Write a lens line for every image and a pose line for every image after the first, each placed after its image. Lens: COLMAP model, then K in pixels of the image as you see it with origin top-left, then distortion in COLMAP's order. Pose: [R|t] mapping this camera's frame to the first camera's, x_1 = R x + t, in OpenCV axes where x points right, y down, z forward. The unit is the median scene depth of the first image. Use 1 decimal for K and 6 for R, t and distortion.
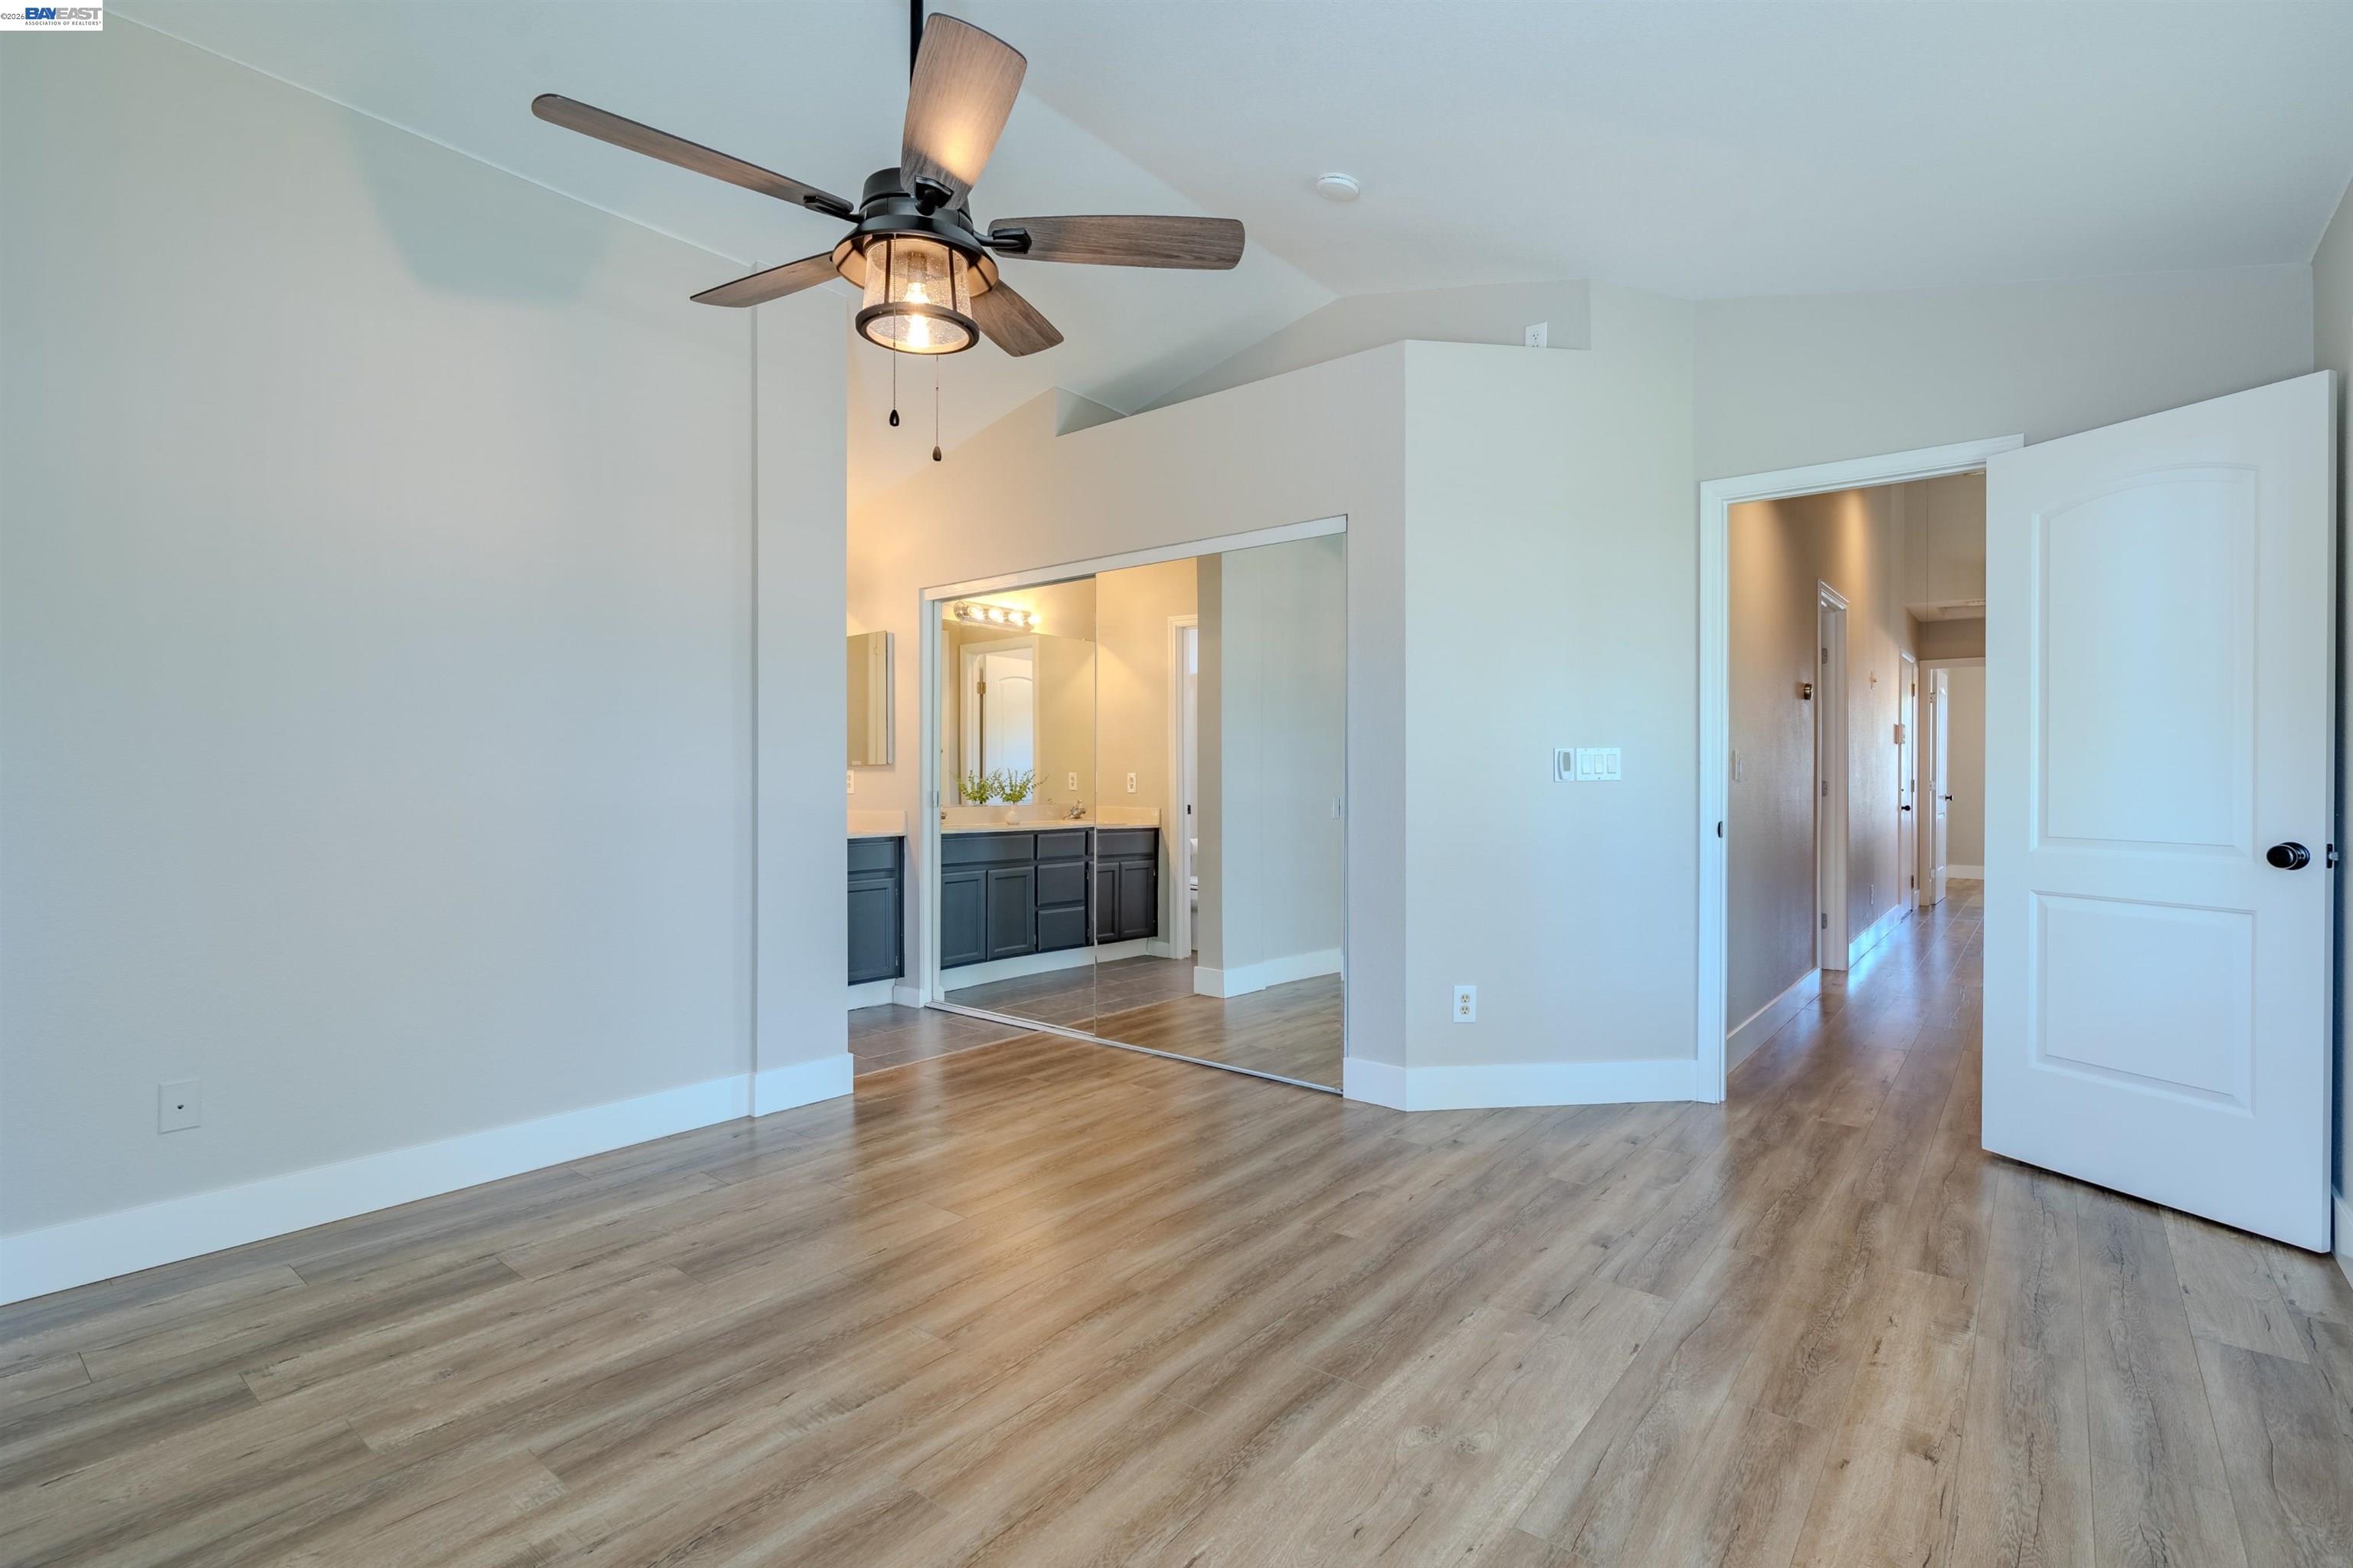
lens RADIAL K [[1069.5, 0, 1179.6], [0, 1069.5, 781.5], [0, 0, 1]] dist [-0.004378, 0.001103]
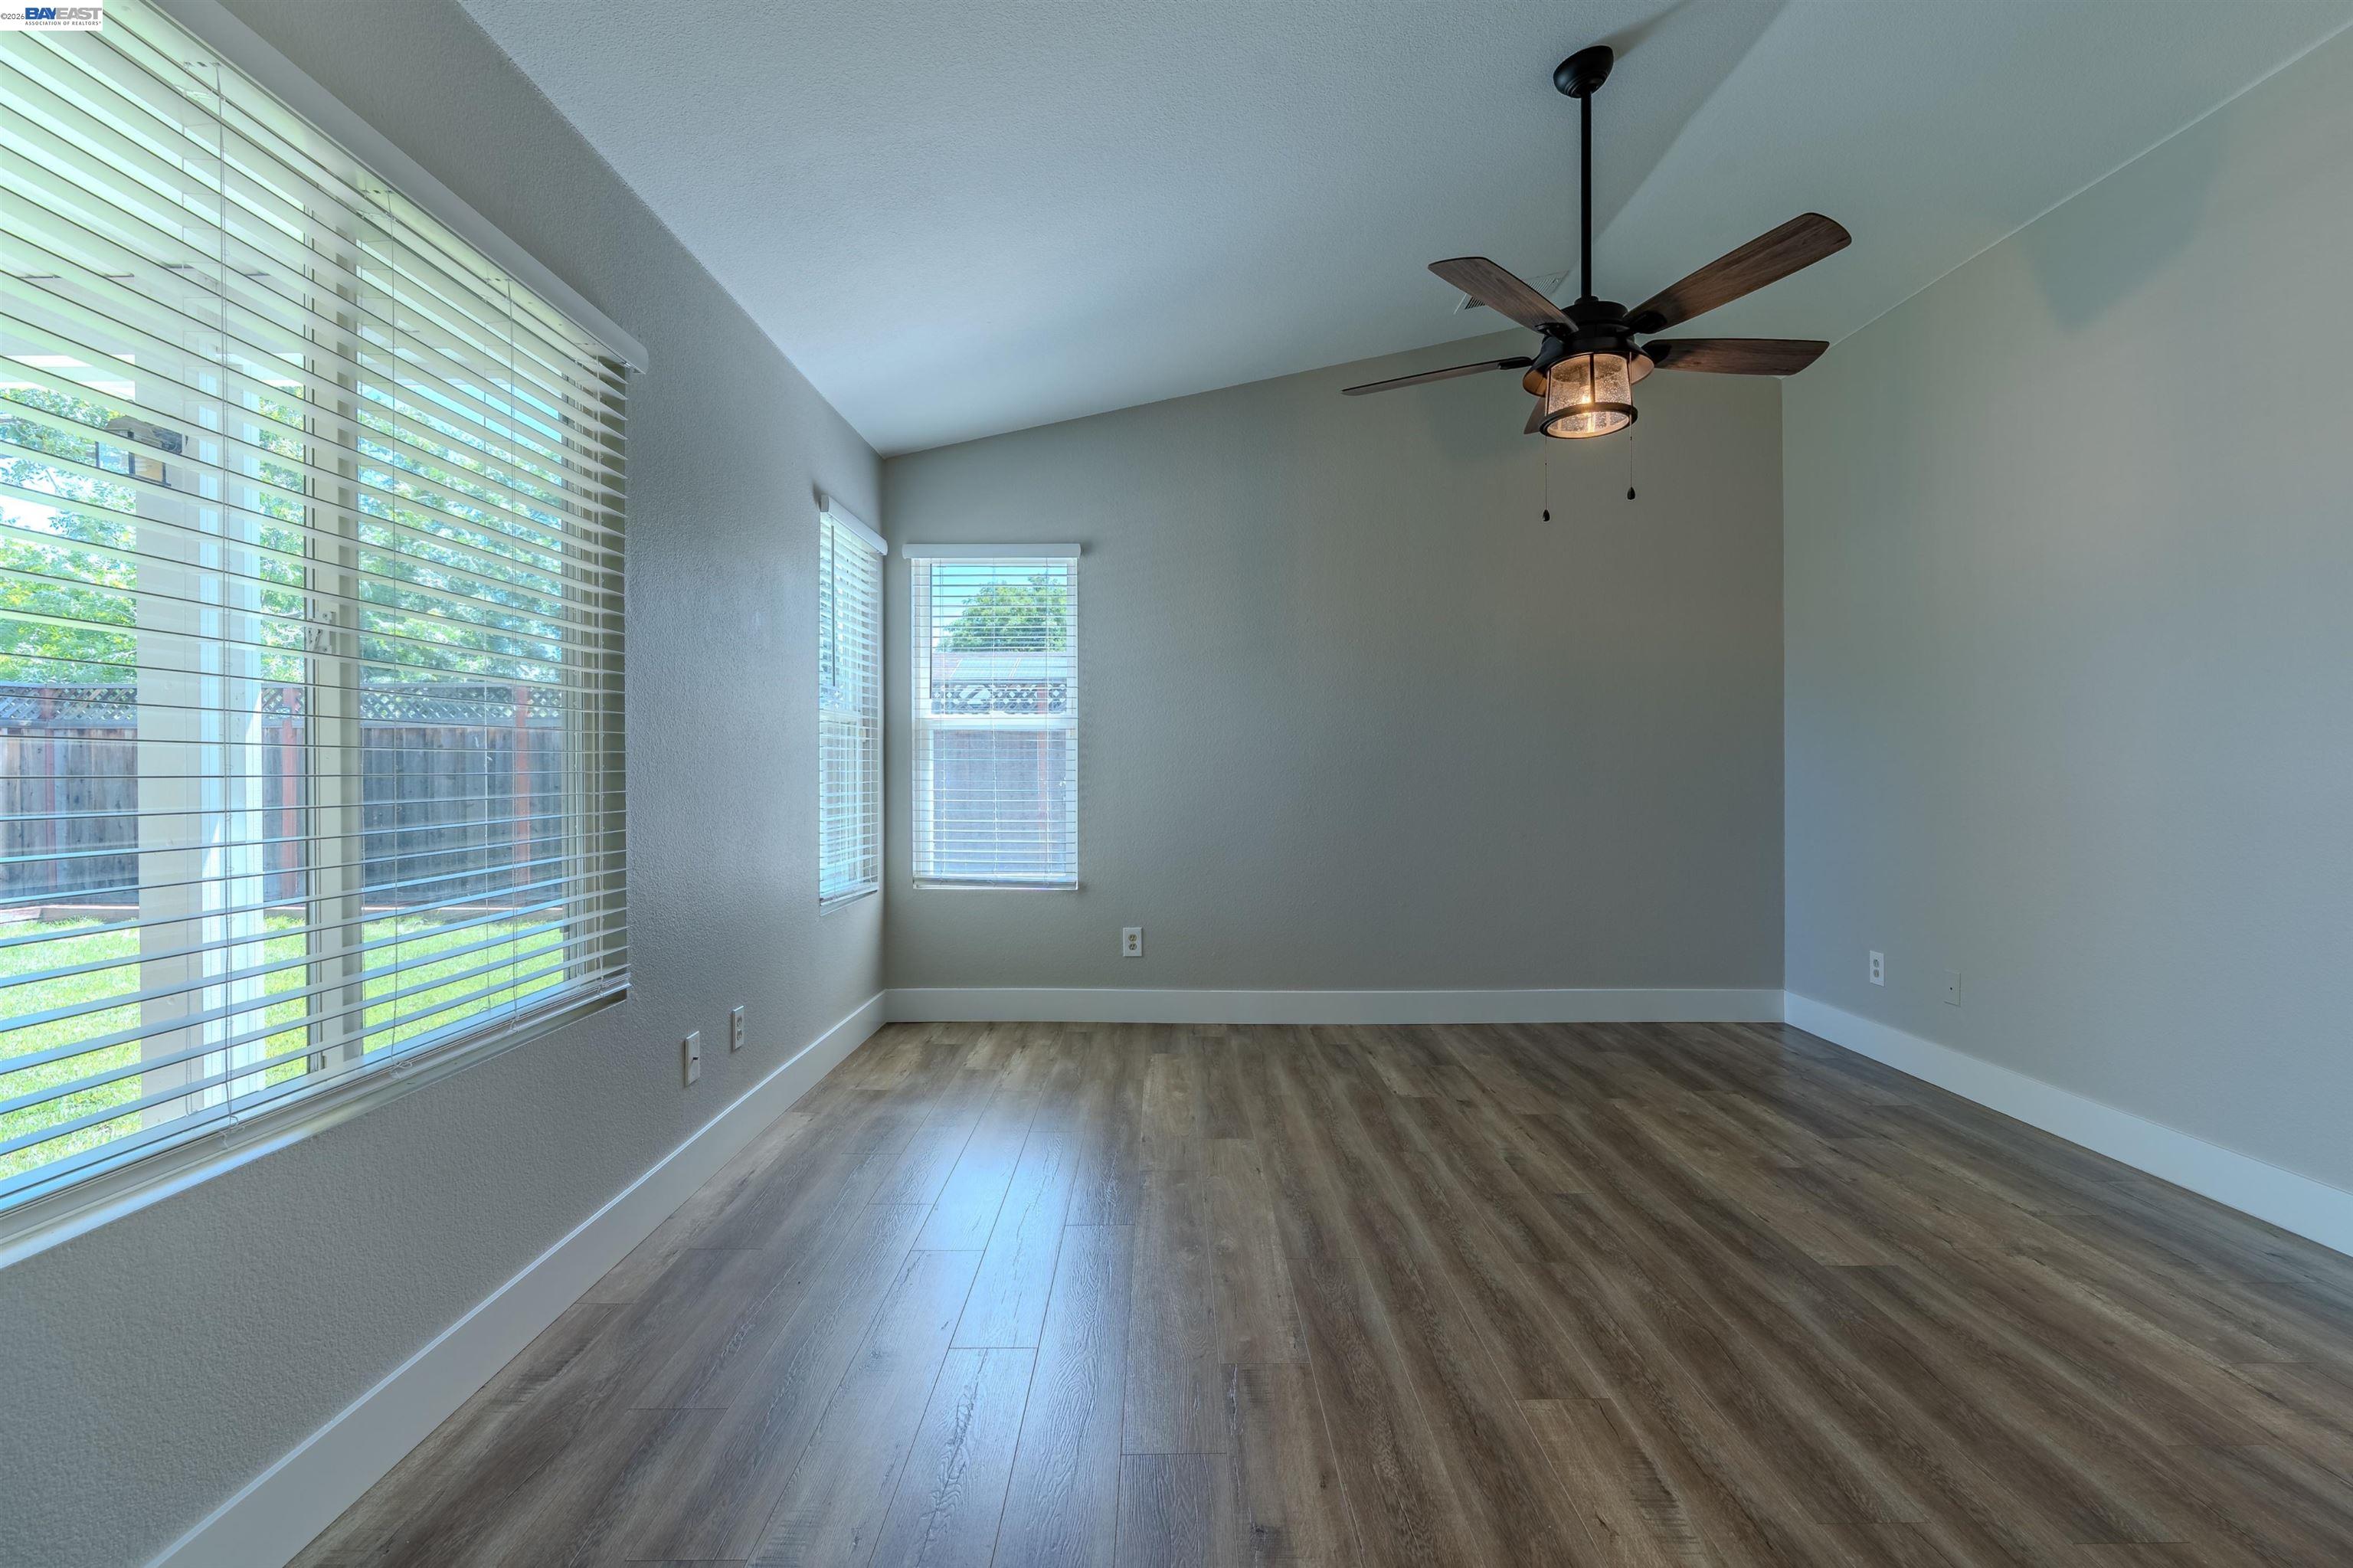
lens RADIAL K [[1069.5, 0, 1179.6], [0, 1069.5, 781.5], [0, 0, 1]] dist [-0.004378, 0.001103]
pose [[-0.761299, 0.005835, -0.648375, 0.900445], [-0.002480, 0.999926, 0.011910, 0.007965], [0.648397, 0.010675, -0.761228, 1.564707]]
